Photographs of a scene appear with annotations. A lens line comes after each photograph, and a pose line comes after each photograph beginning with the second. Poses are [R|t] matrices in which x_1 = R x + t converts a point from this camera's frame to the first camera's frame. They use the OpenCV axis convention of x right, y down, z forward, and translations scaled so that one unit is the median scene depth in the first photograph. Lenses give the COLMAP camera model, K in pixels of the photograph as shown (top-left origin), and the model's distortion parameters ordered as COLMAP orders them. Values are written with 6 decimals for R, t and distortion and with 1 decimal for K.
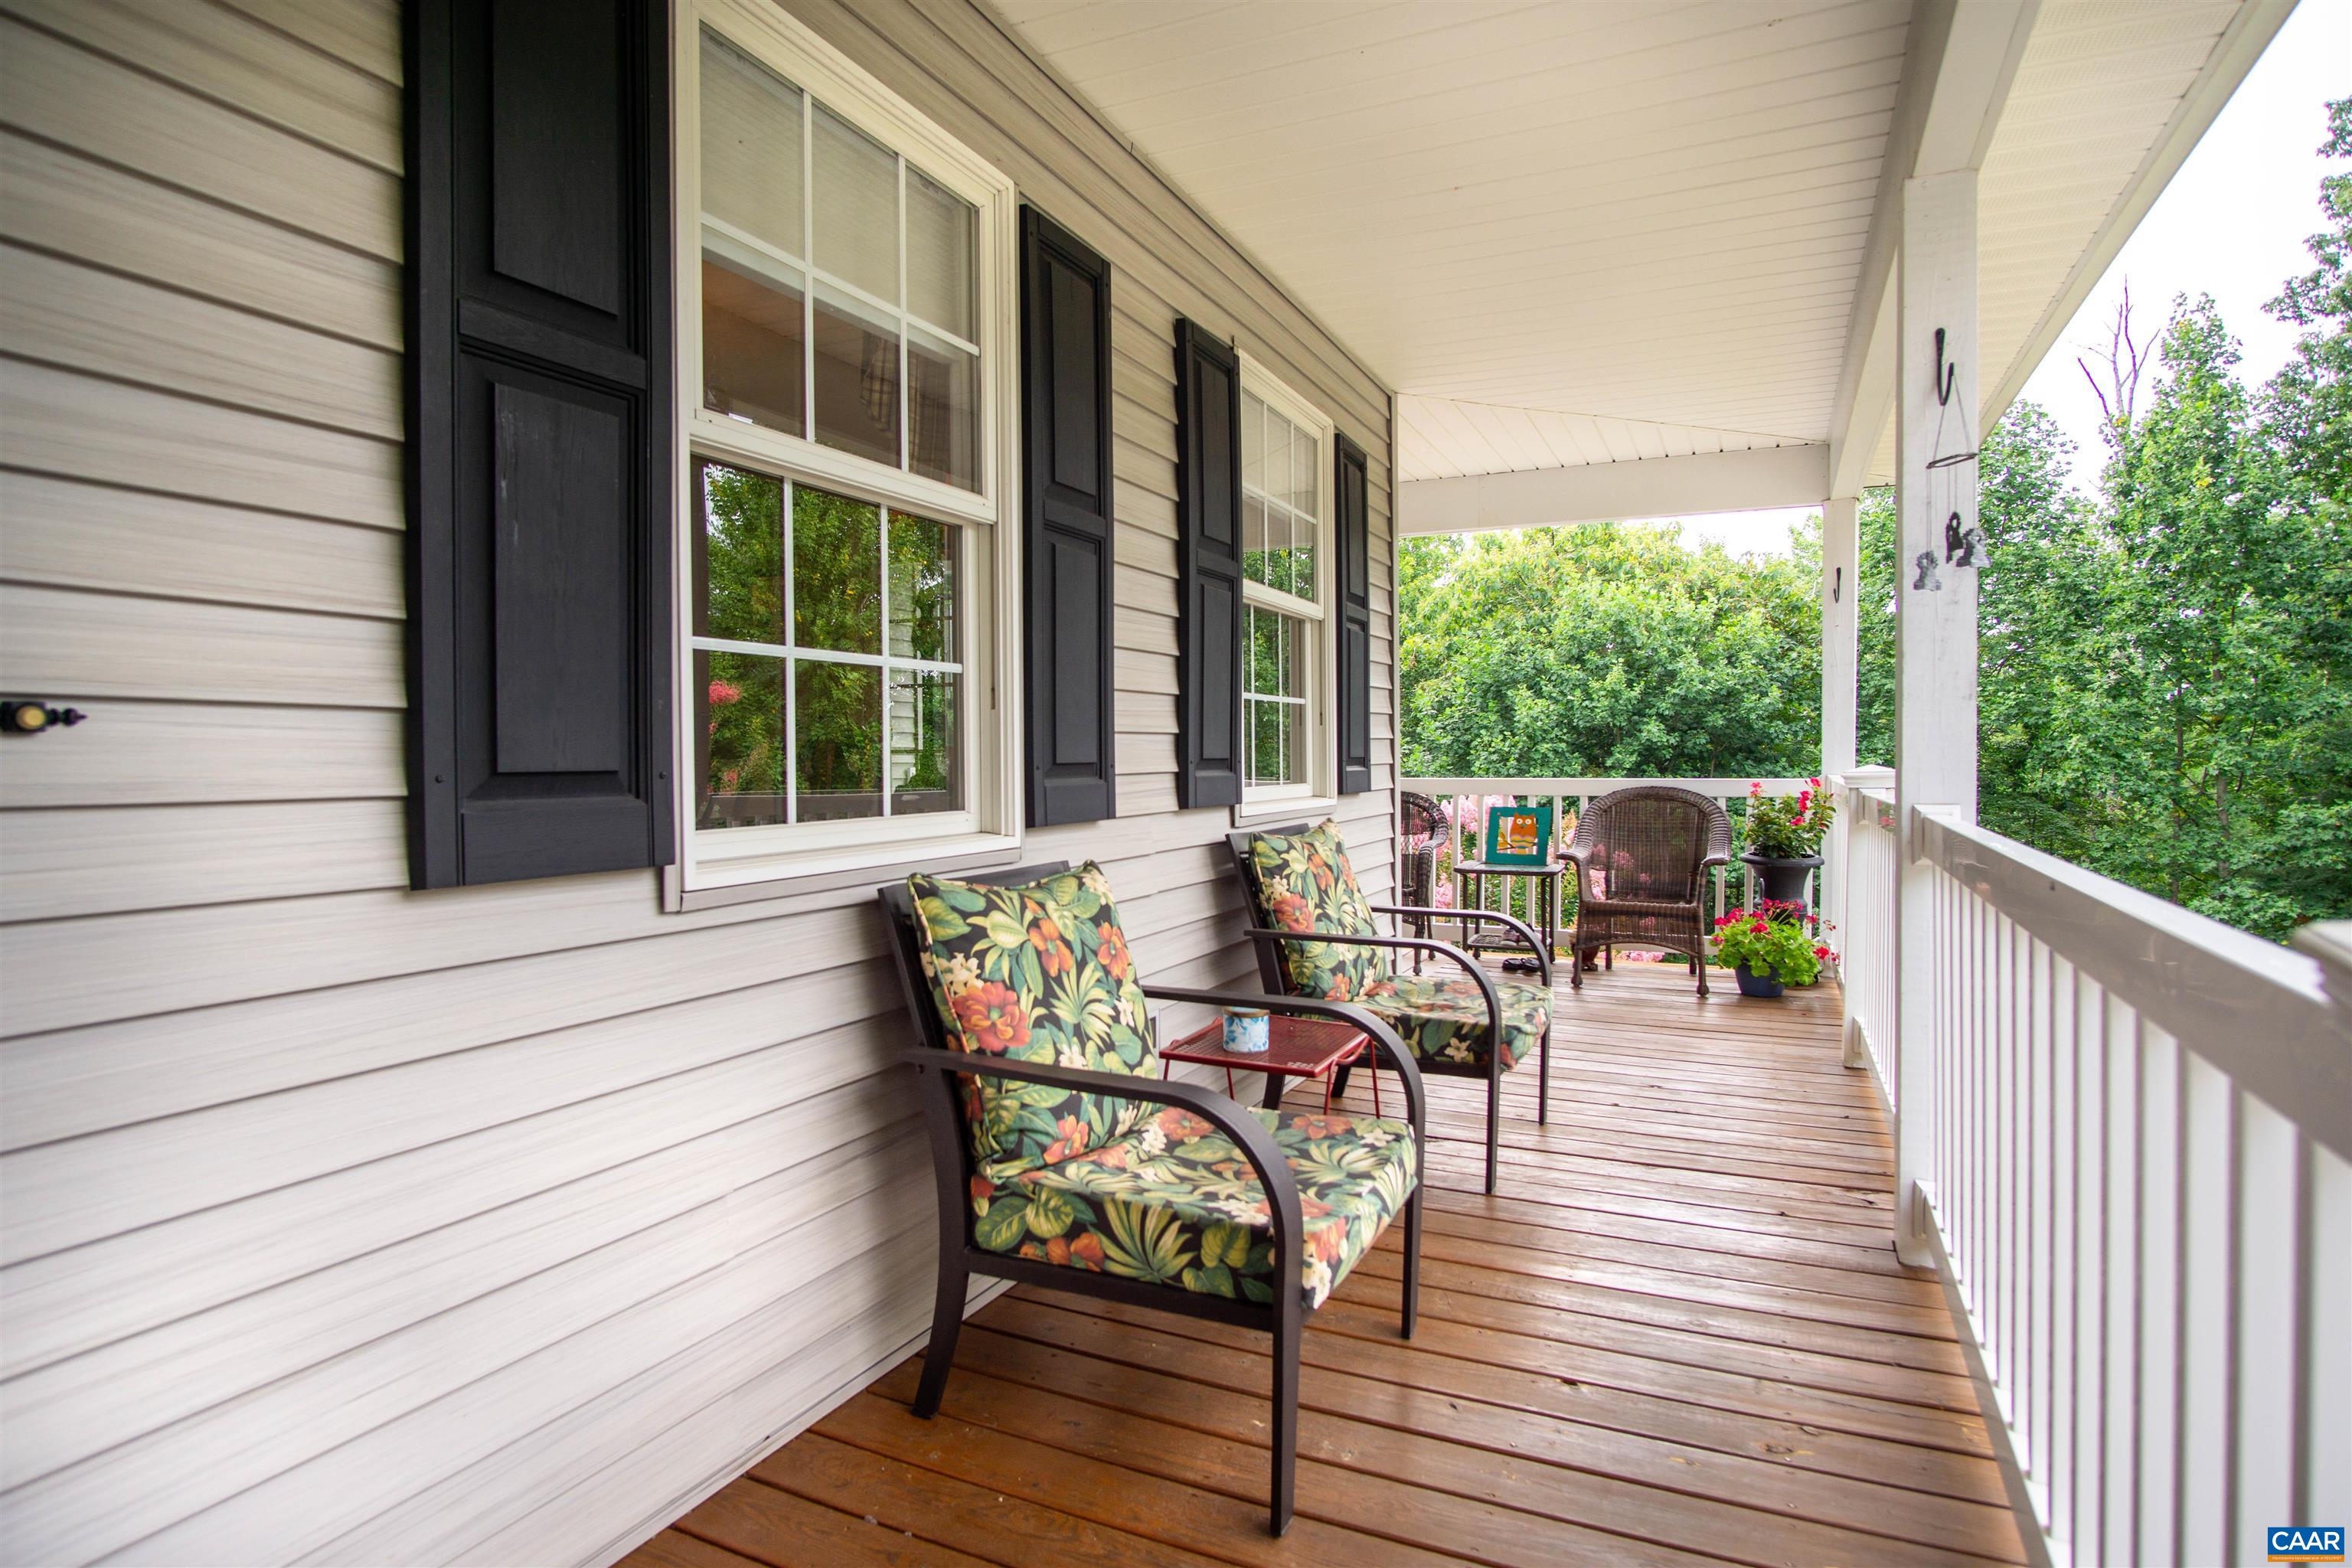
lens RADIAL K [[1276.1, 0, 1166.5], [0, 1276.1, 785.8], [0, 0, 1]] dist [-0.007209, 0.000791]
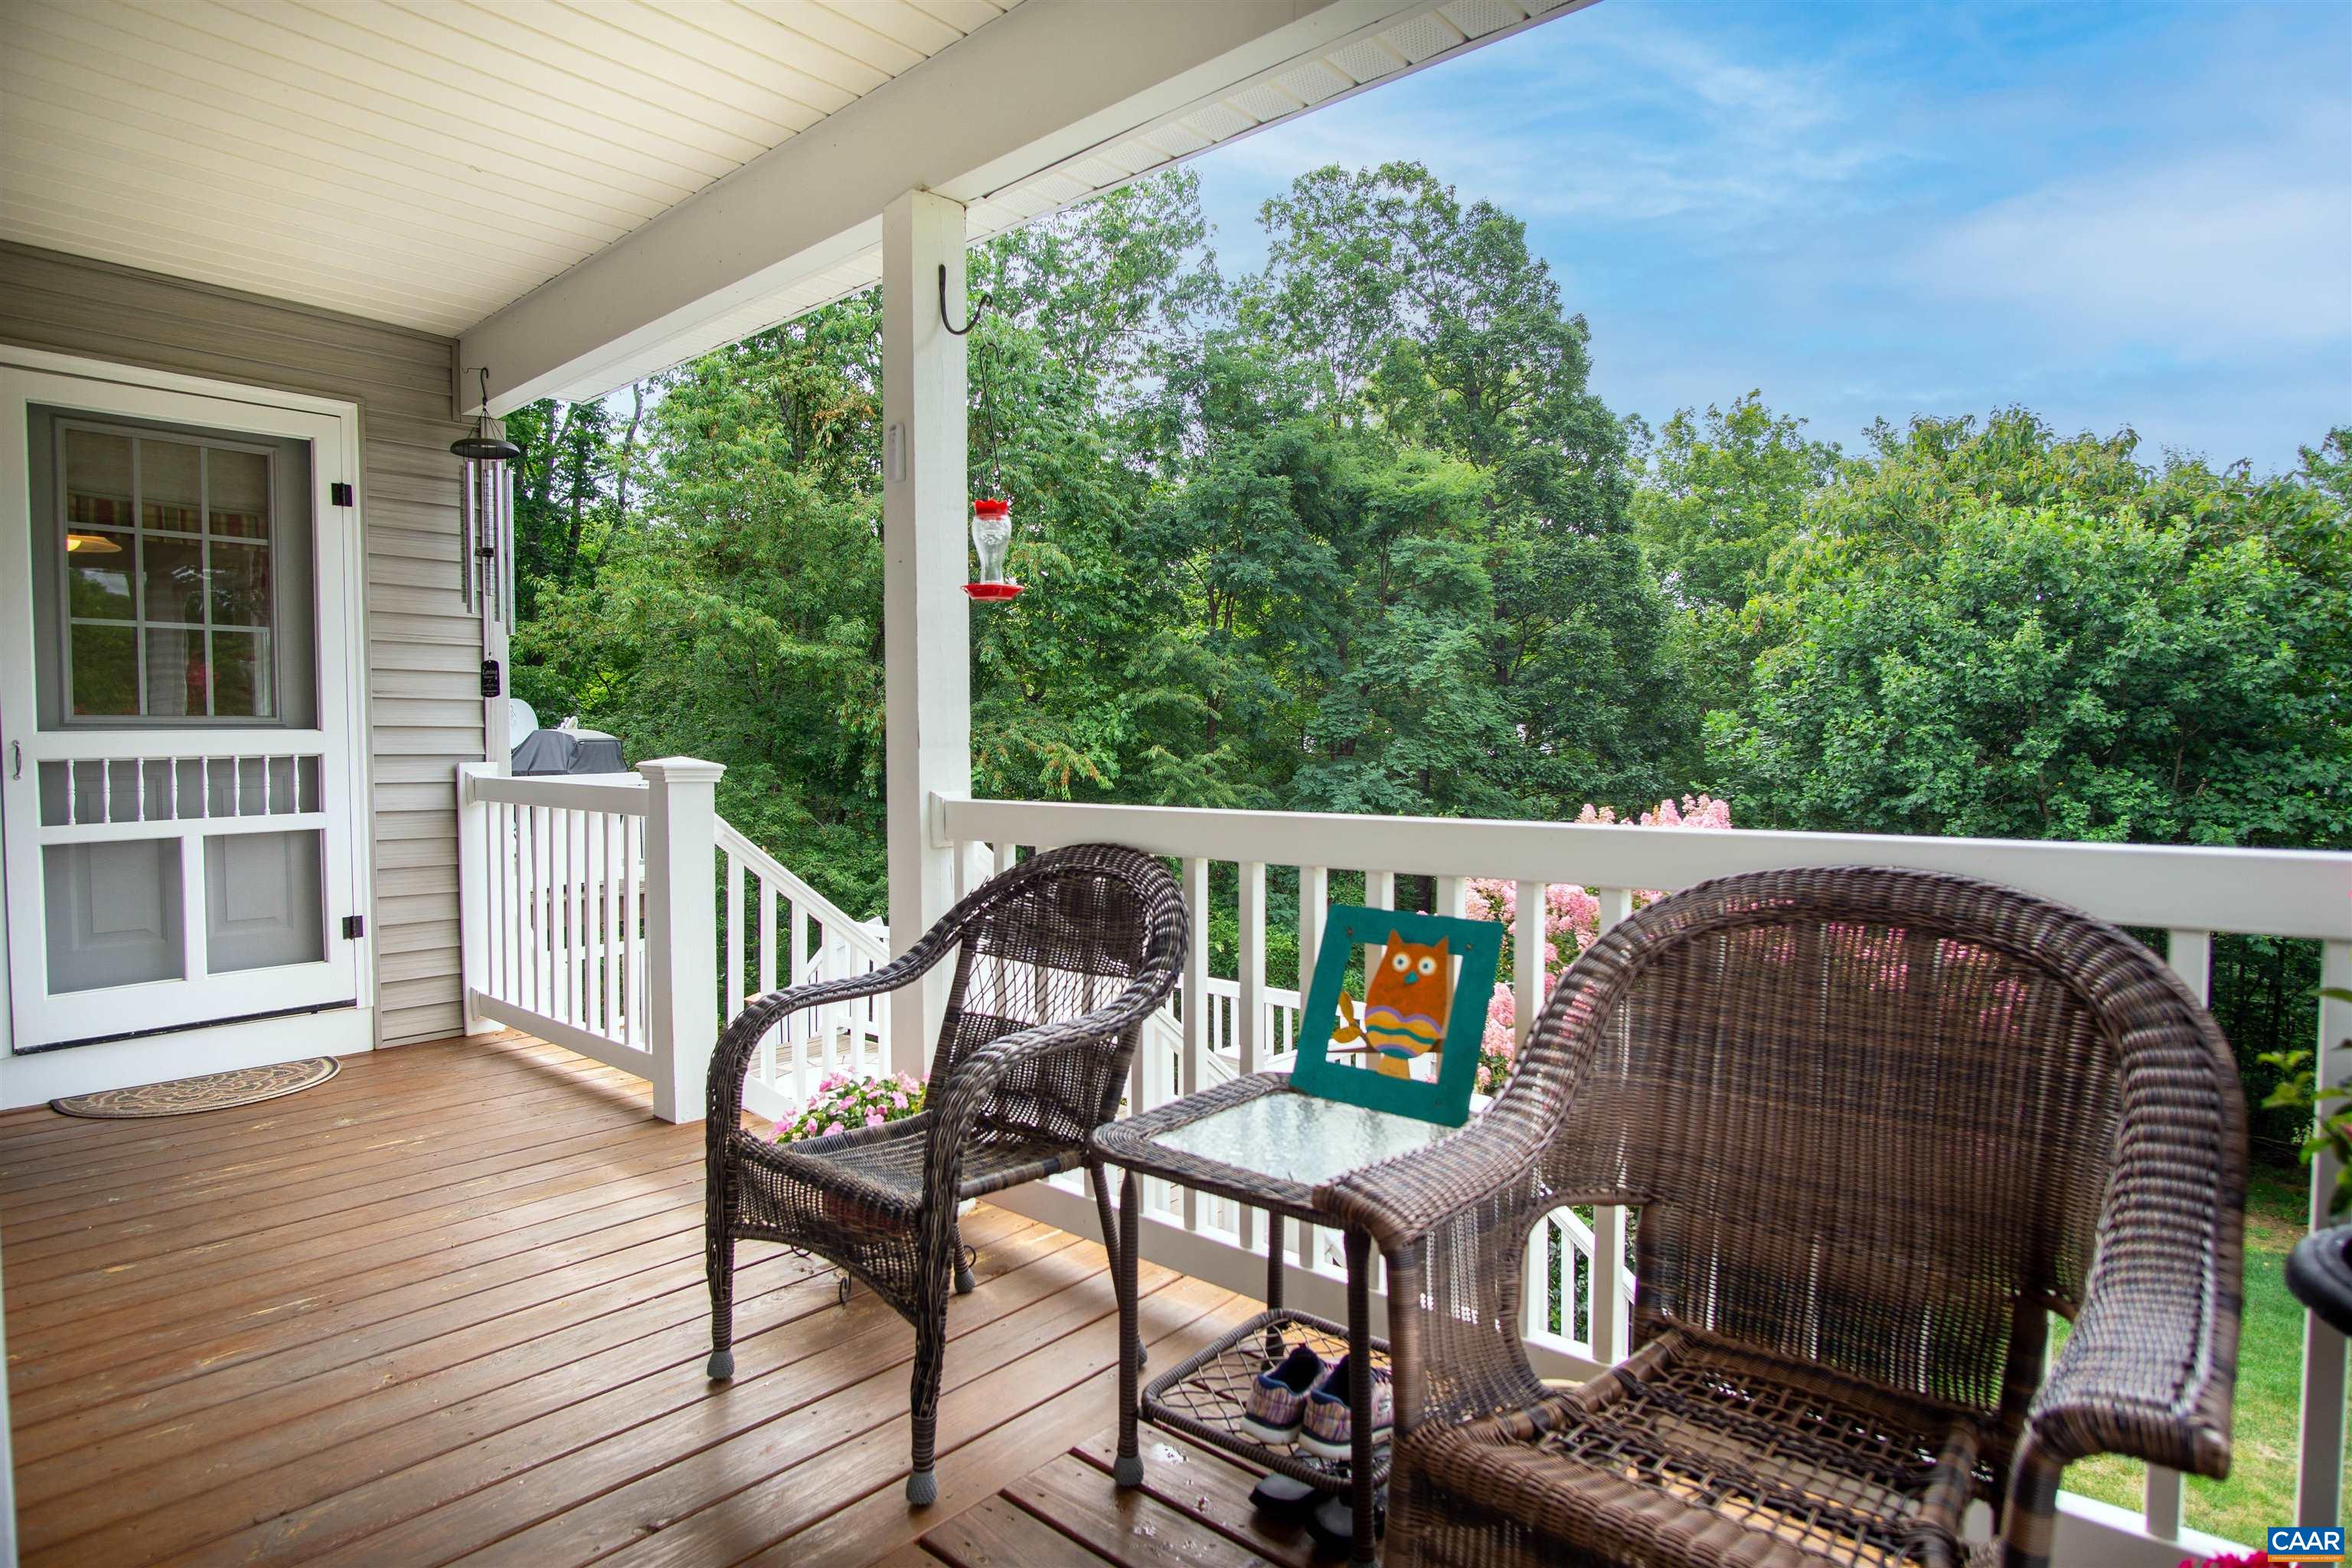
lens RADIAL K [[1276.1, 0, 1174.7], [0, 1276.1, 777.9], [0, 0, 1]] dist [-0.007209, 0.000791]
pose [[0.964899, 0.010458, -0.262412, 0.067198], [-0.008678, 0.999931, 0.007938, -0.003882], [0.262476, -0.005382, 0.964923, 0.153954]]
